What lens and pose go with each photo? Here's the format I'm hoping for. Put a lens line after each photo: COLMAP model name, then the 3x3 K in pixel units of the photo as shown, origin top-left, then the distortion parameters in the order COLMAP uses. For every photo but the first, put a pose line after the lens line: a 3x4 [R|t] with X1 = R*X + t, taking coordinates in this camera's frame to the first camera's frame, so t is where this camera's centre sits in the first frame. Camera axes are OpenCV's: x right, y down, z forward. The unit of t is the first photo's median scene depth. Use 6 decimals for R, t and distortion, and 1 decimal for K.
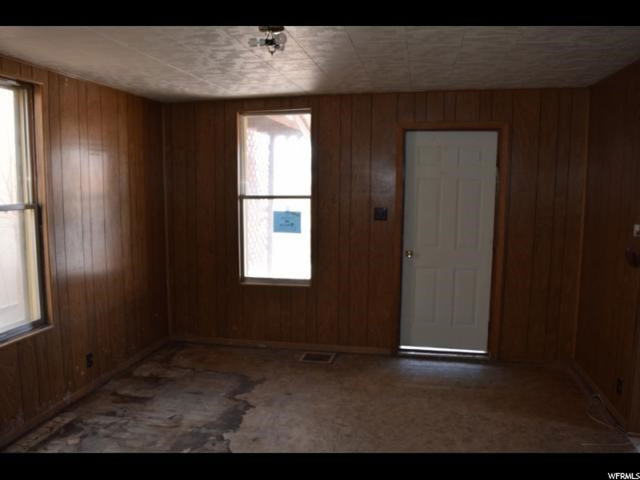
lens RADIAL K [[512.4, 0, 320.0], [0, 512.4, 240.0], [0, 0, 1]] dist [-0.063471, -0.005772]
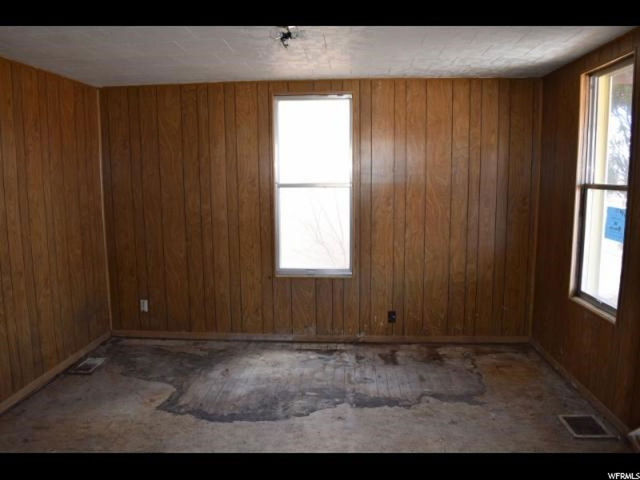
lens RADIAL K [[512.4, 0, 320.0], [0, 512.4, 240.0], [0, 0, 1]] dist [-0.063471, -0.005772]
pose [[0.109192, 0.126708, -0.985912, 0.709378], [-0.100685, 0.988151, 0.115845, -0.066693], [0.988908, 0.086617, 0.120656, 0.679879]]
